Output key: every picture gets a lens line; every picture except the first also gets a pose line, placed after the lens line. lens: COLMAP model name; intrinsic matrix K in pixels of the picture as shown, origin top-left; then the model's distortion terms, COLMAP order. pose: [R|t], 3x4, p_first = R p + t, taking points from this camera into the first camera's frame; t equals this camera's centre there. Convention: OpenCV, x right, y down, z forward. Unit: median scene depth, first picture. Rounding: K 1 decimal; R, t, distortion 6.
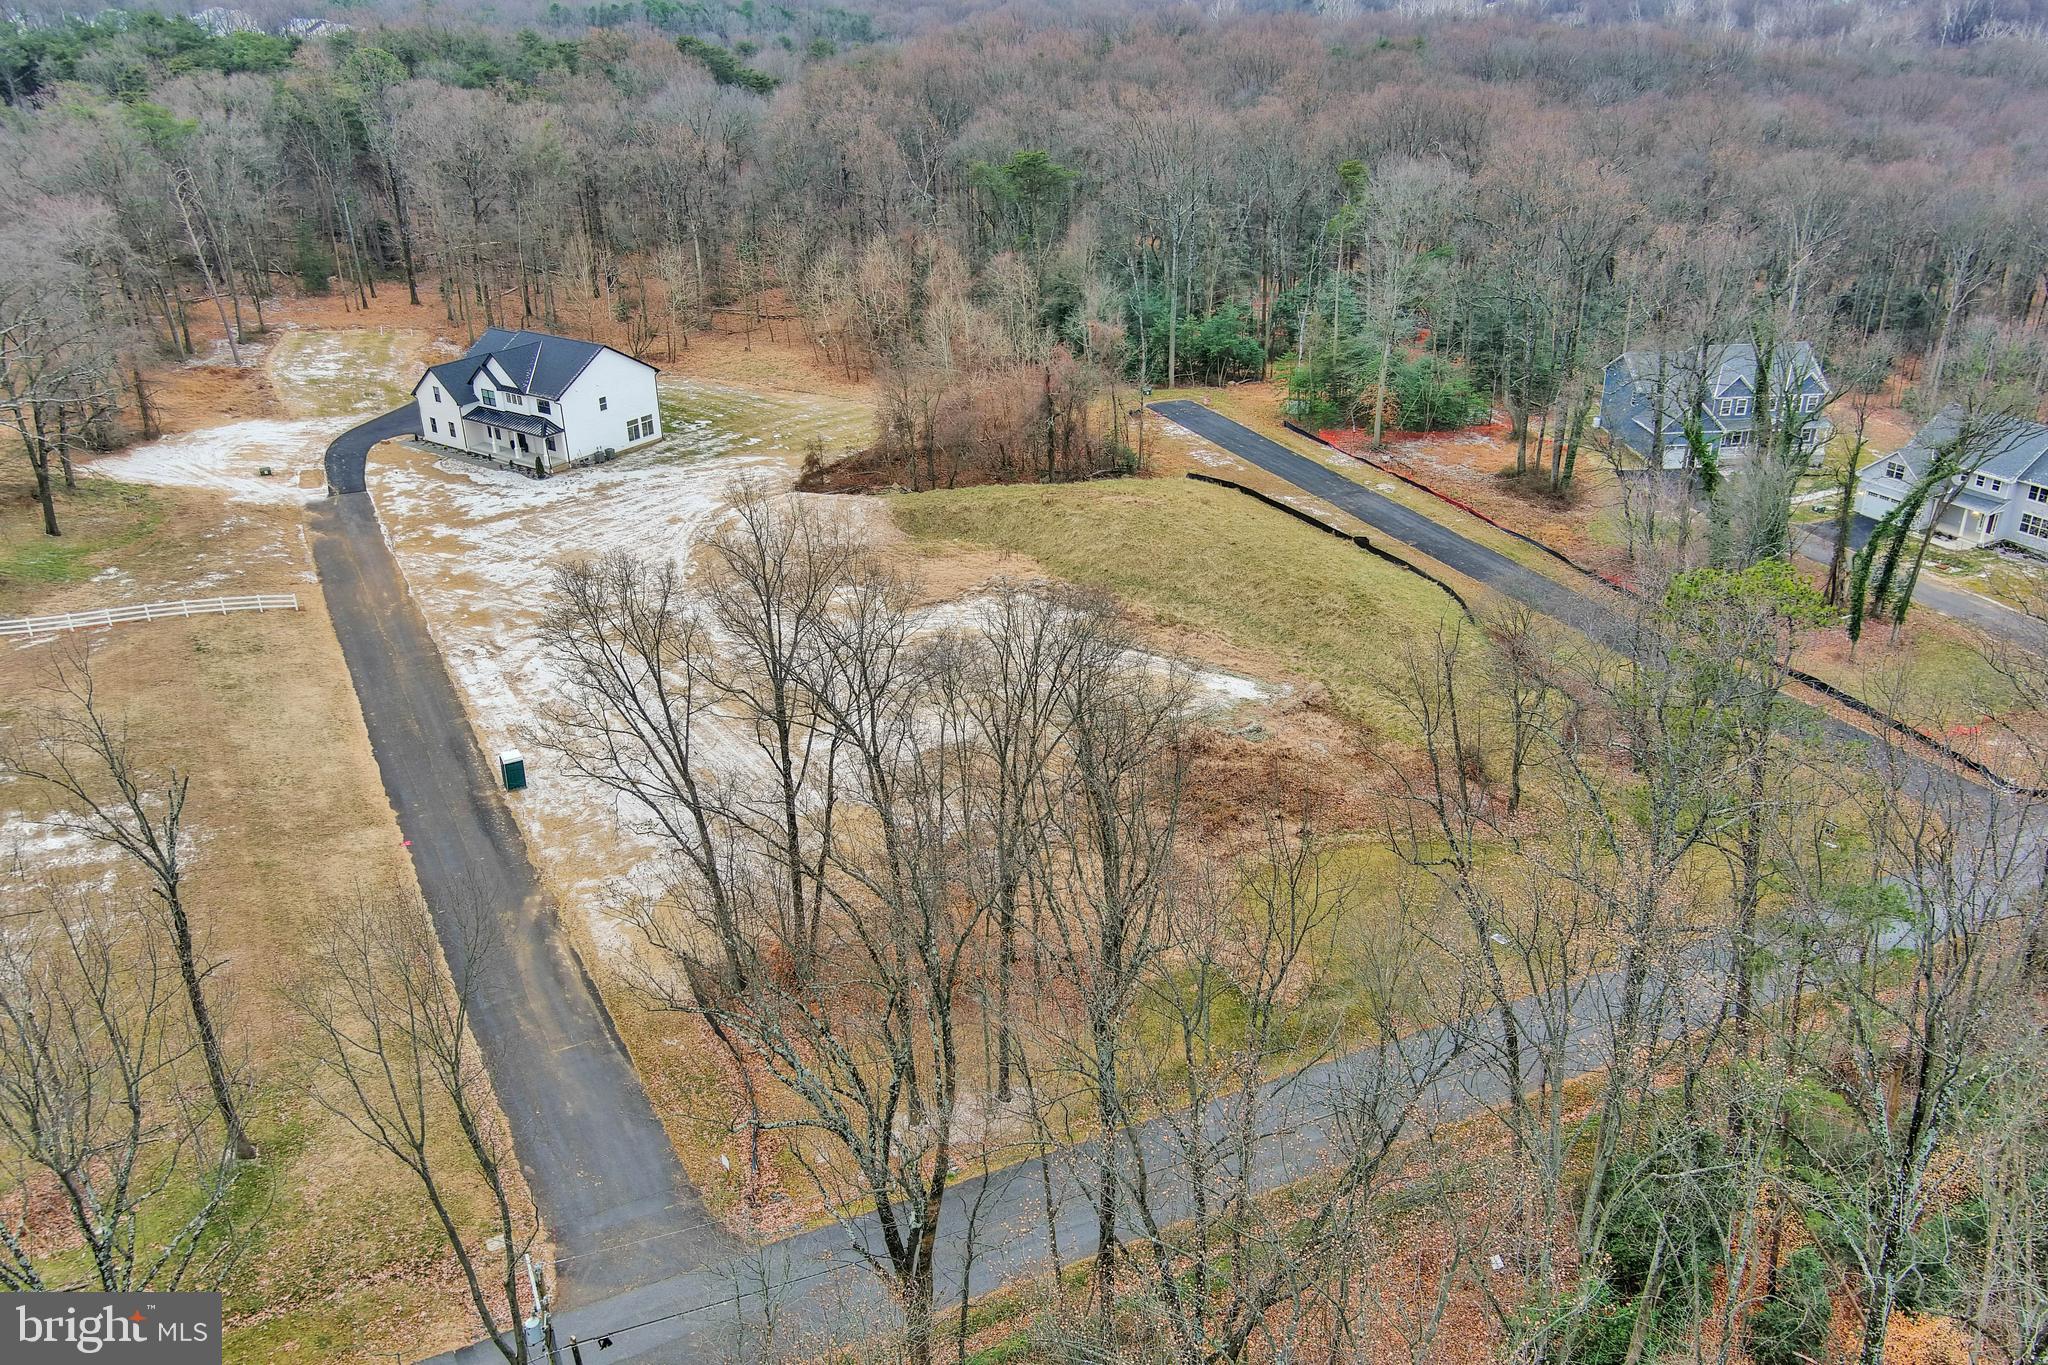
lens RADIAL K [[1571.5, 0, 1023.2], [0, 1571.5, 684.3], [0, 0, 1]] dist [0.026491, -0.037279]
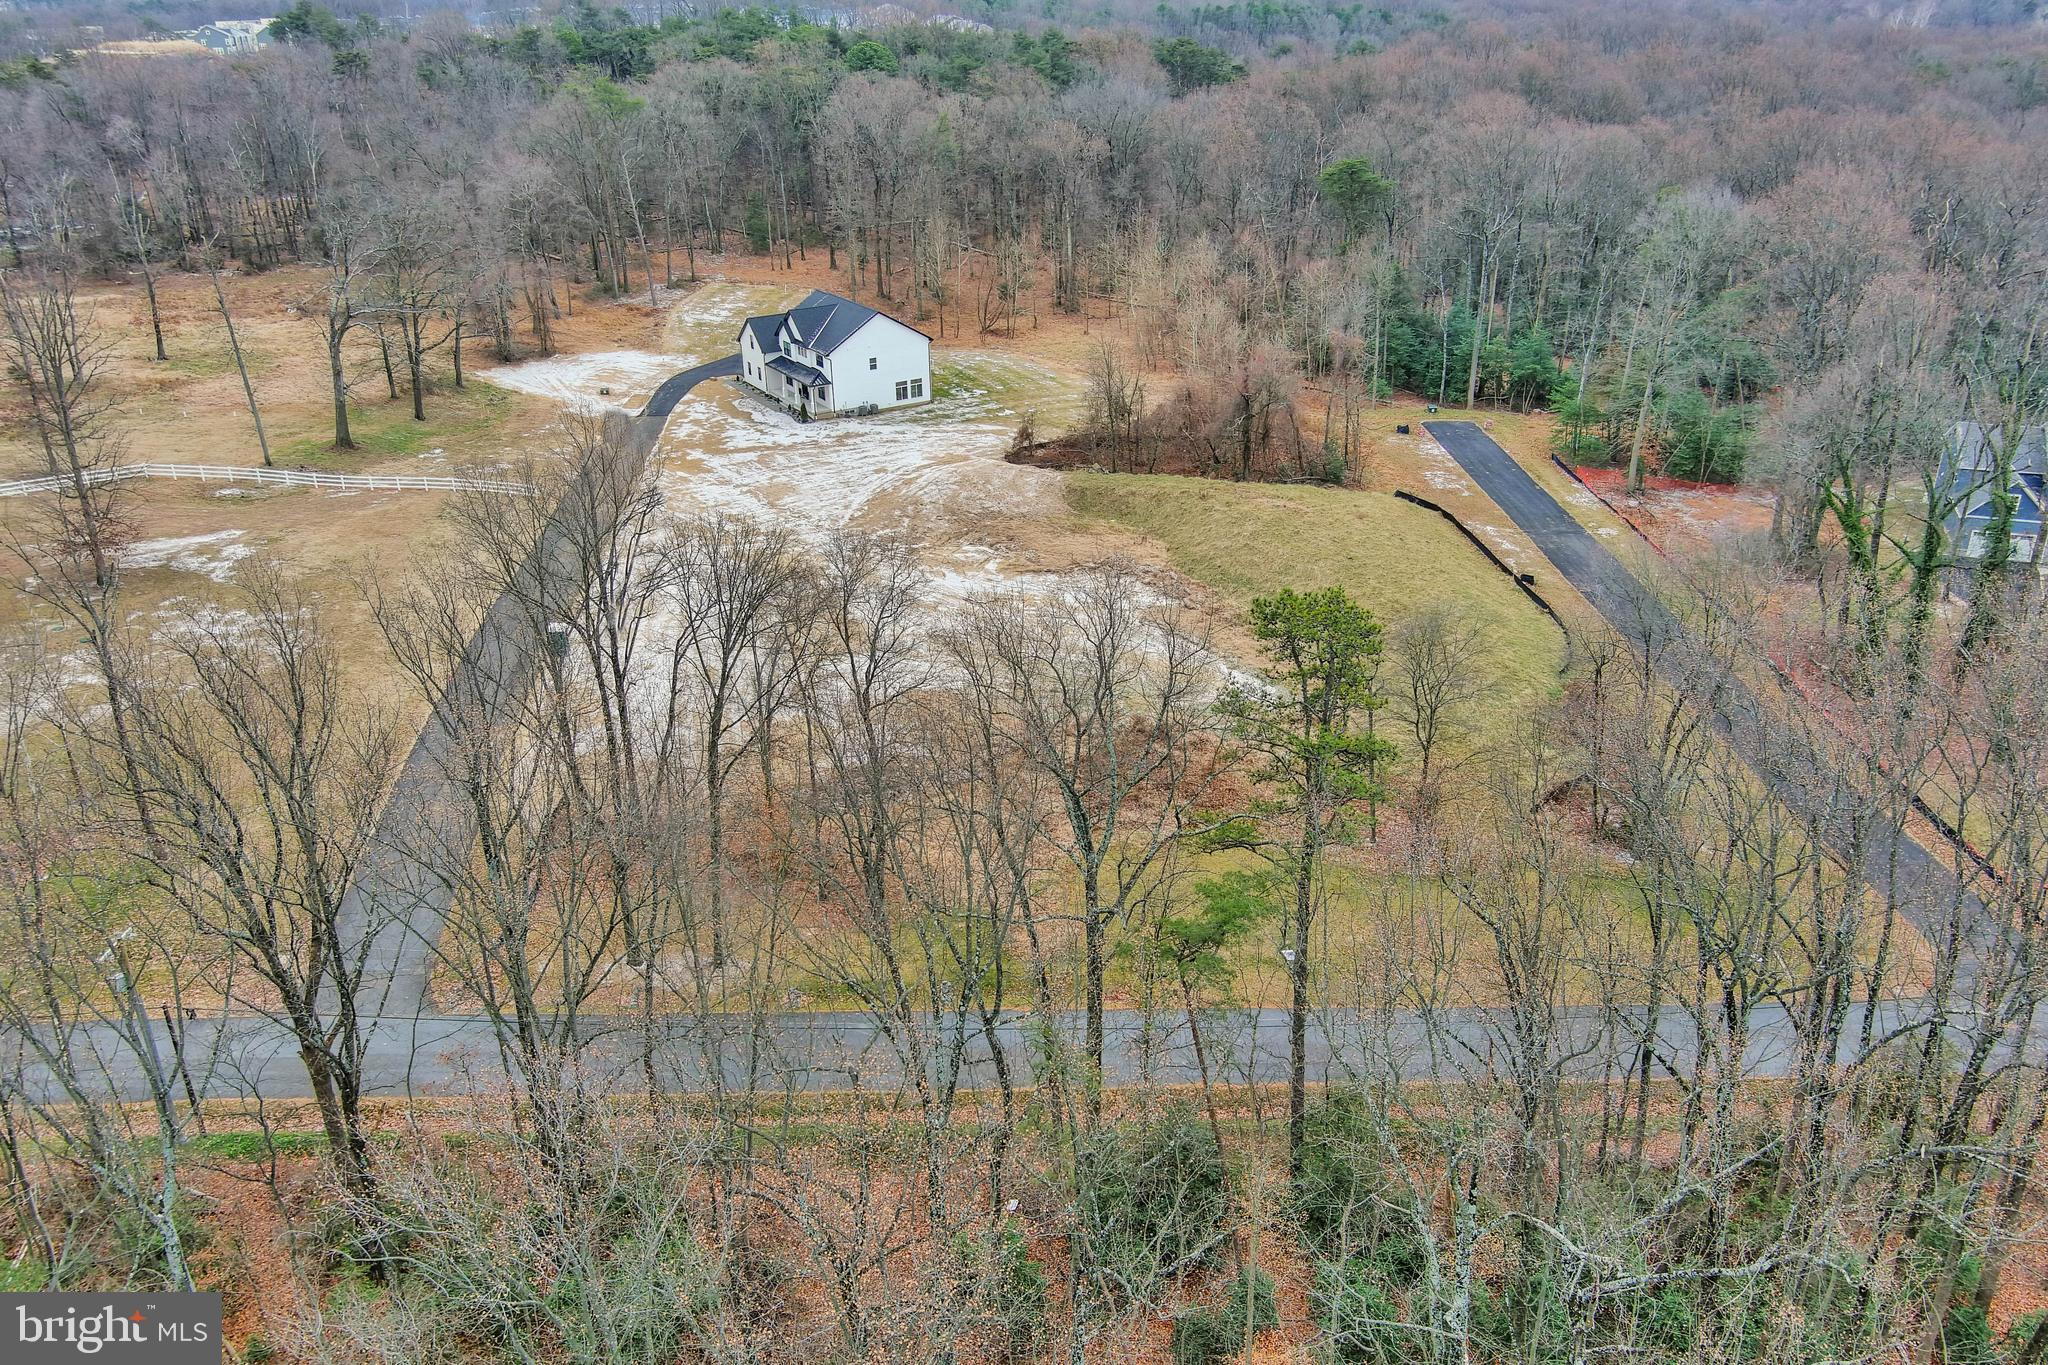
lens RADIAL K [[1571.5, 0, 1023.4], [0, 1571.5, 691.0], [0, 0, 1]] dist [0.026491, -0.037279]
pose [[0.918538, 0.170546, -0.356653, 0.270986], [-0.169482, 0.984930, 0.034487, -0.005295], [0.357160, 0.028769, 0.933600, -0.000701]]
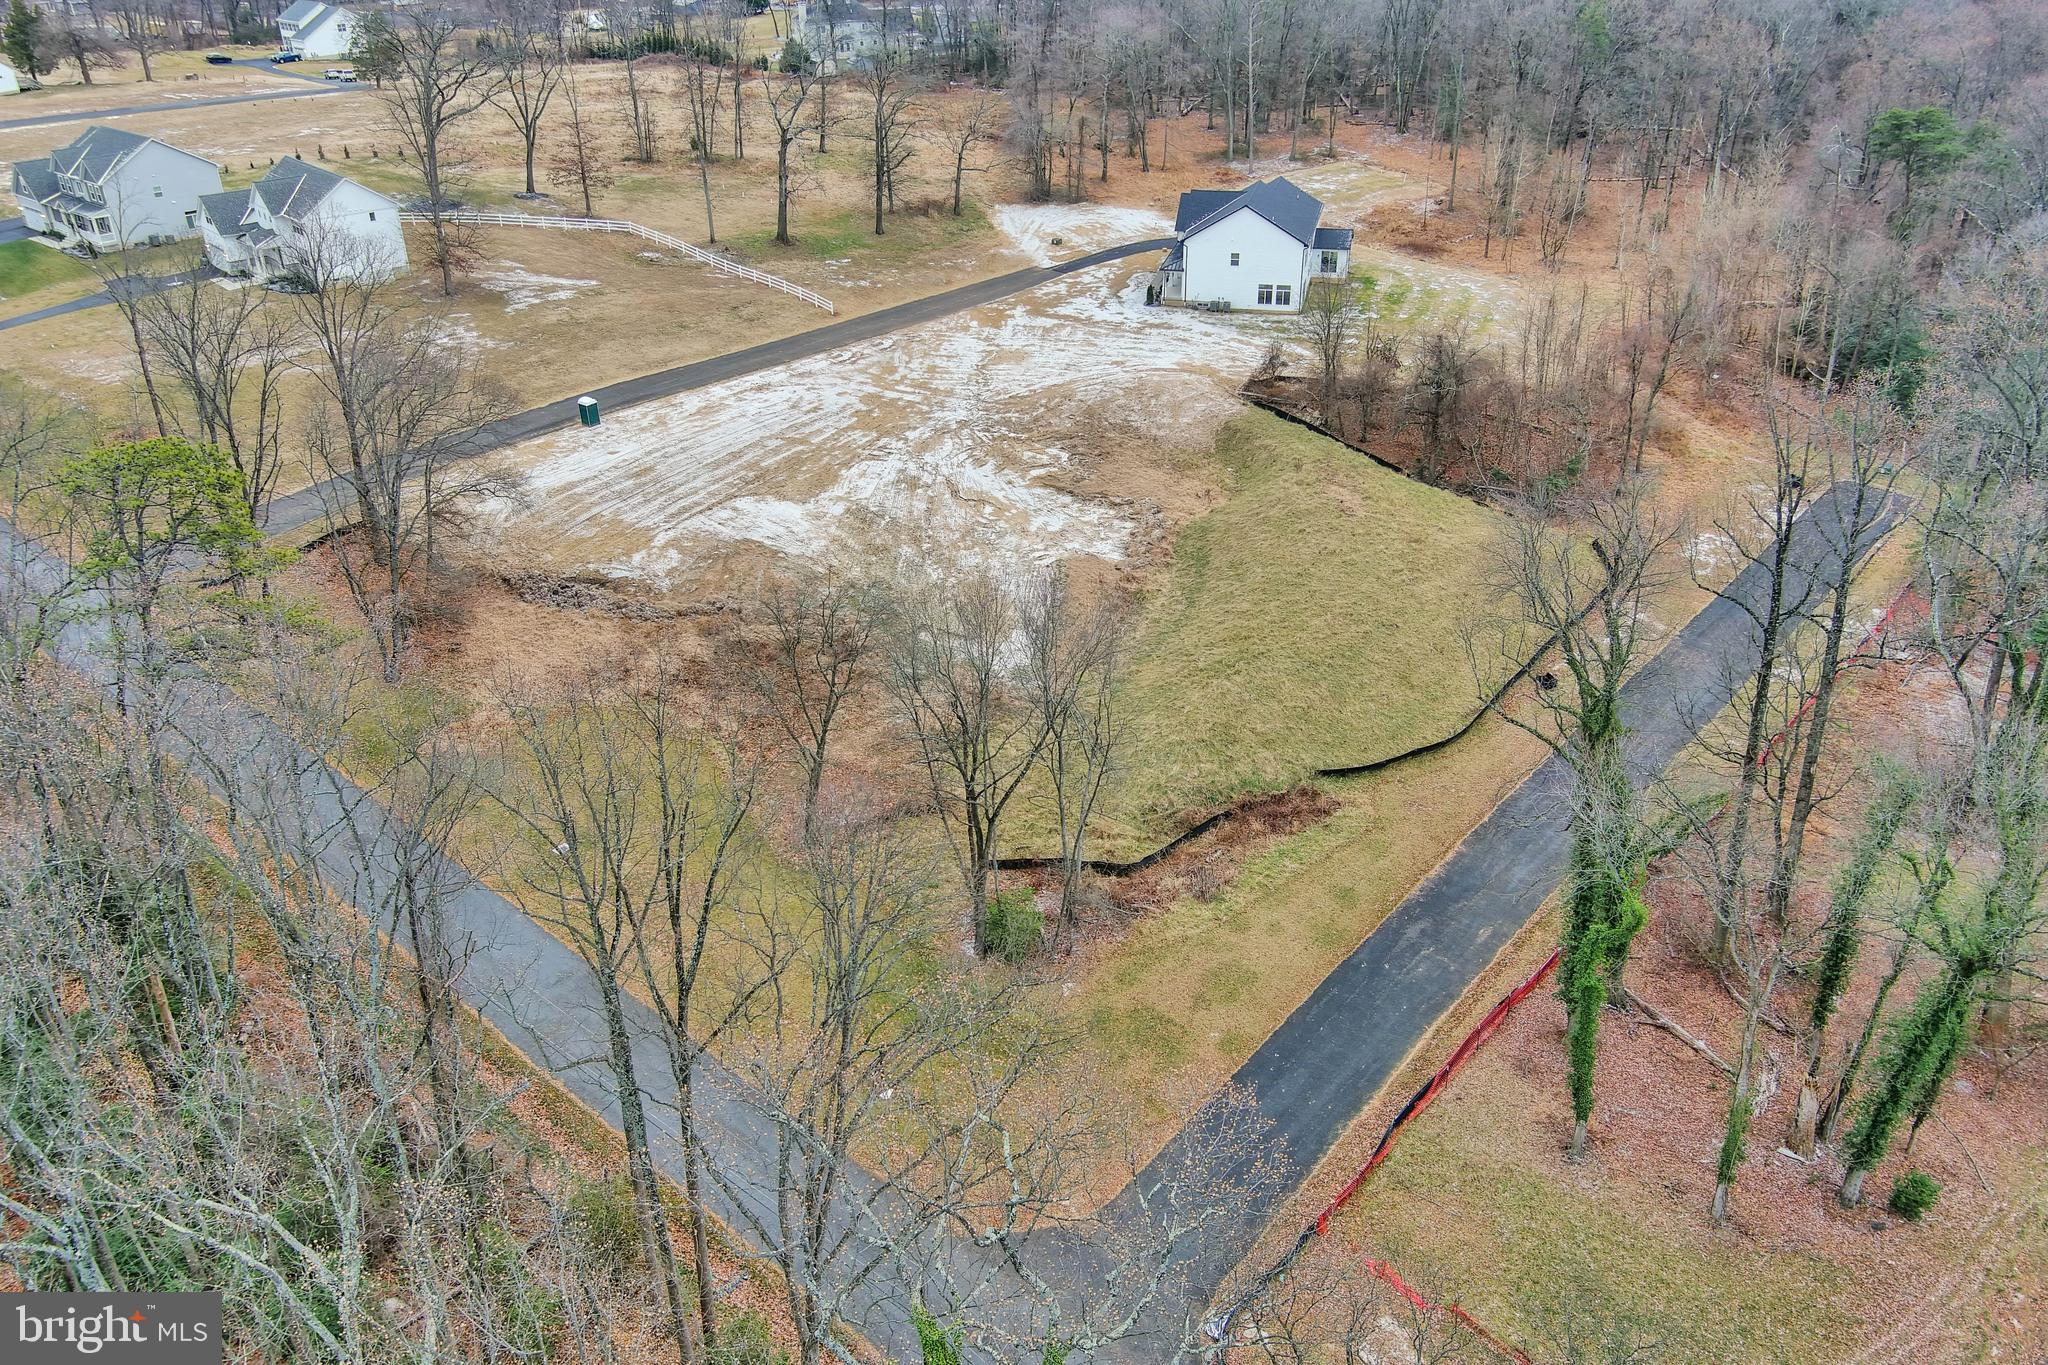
lens RADIAL K [[1571.5, 0, 1021.1], [0, 1571.5, 688.0], [0, 0, 1]] dist [0.026491, -0.037279]
pose [[0.357992, 0.464664, -0.809895, 0.678218], [-0.394533, 0.861423, 0.319835, -0.212222], [0.846277, 0.205032, 0.491708, 0.414394]]
